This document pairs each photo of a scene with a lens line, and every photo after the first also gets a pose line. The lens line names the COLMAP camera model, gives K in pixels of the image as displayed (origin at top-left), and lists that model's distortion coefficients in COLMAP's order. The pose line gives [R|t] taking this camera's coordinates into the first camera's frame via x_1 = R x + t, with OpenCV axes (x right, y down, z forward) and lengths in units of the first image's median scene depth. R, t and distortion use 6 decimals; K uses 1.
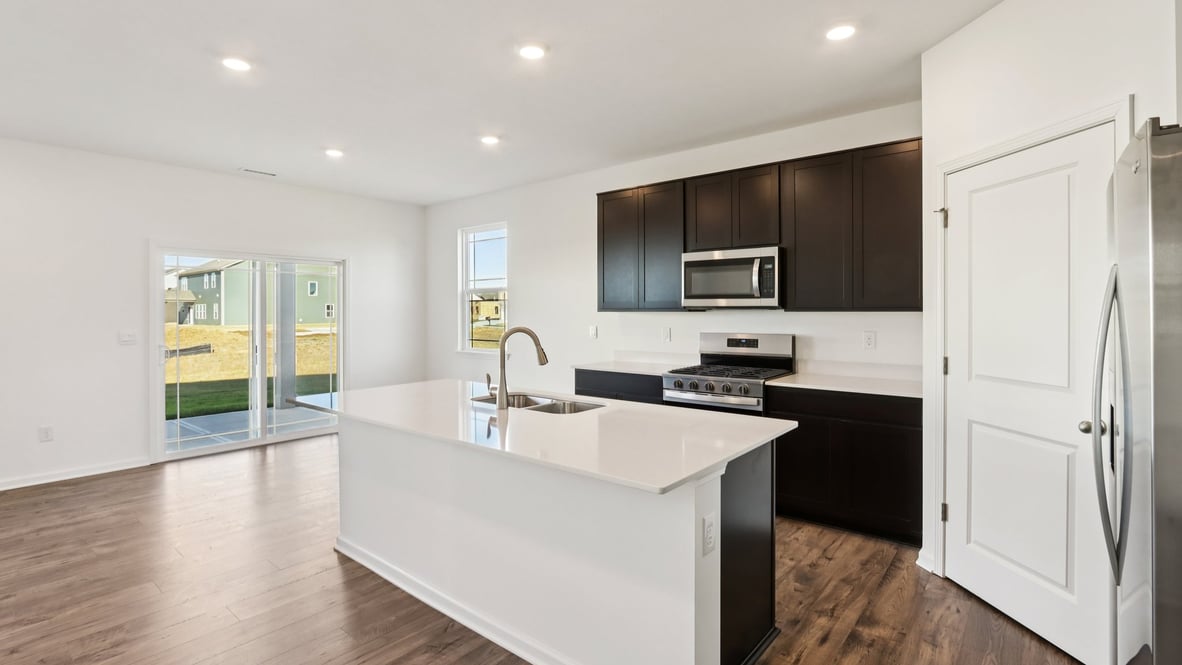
lens RADIAL K [[551.4, 0, 566.3], [0, 551.4, 308.8], [0, 0, 1]] dist [-0.004227, -0.000365]
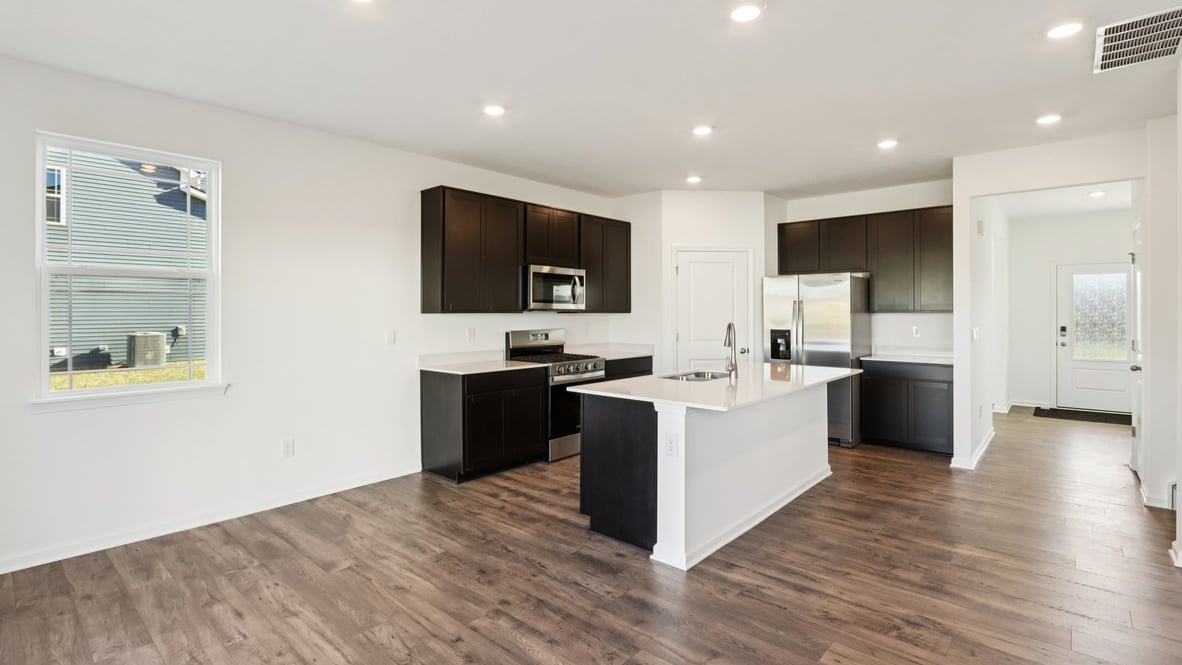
lens RADIAL K [[551.4, 0, 591.2], [0, 551.4, 313.3], [0, 0, 1]] dist [-0.004227, -0.000365]
pose [[0.005233, 0.006871, 0.999963, -0.887069], [-0.000549, 0.999976, -0.006868, 0.012173], [-0.999986, -0.000513, 0.005237, 0.767691]]
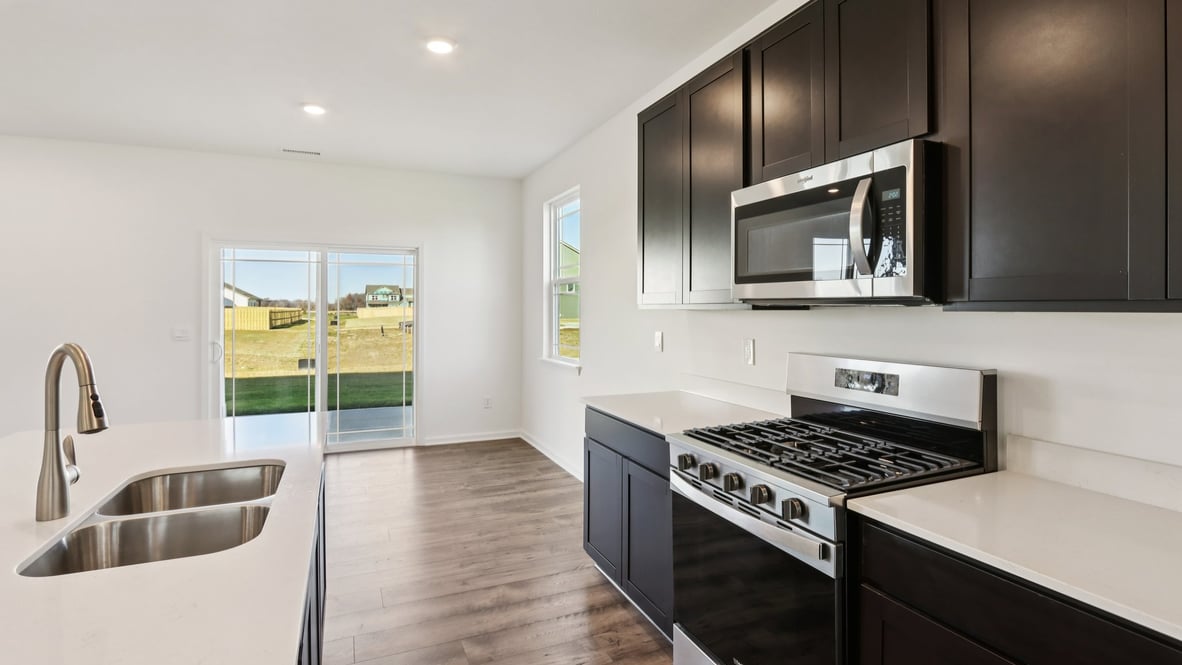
lens RADIAL K [[555.7, 0, 575.9], [0, 555.7, 306.1], [0, 0, 1]] dist [-0.001895, 0.001374]
pose [[0.896650, 0.002207, -0.442734, 0.272137], [-0.001639, 0.999997, 0.001666, 0.001131], [0.442736, -0.000768, 0.896652, 0.436800]]
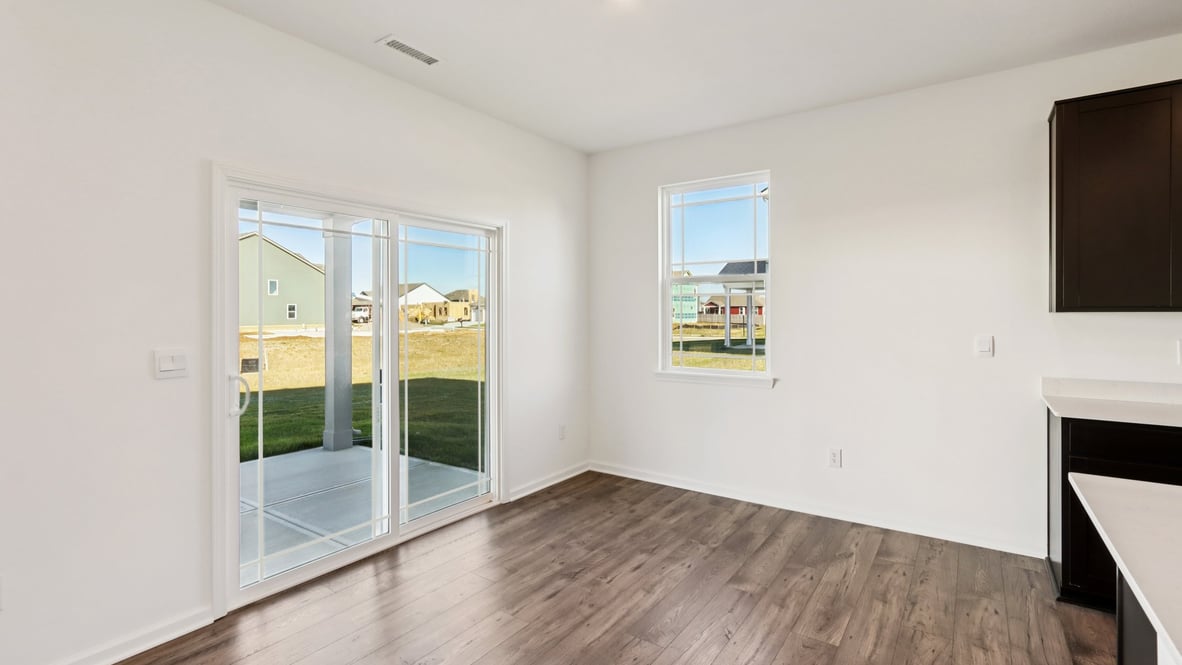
lens RADIAL K [[555.7, 0, 572.0], [0, 555.7, 312.2], [0, 0, 1]] dist [-0.001895, 0.001374]
pose [[0.996545, 0.002433, 0.083017, -0.494861], [-0.002757, 0.999989, 0.003794, 0.005392], [-0.083007, -0.004010, 0.996541, 0.492799]]
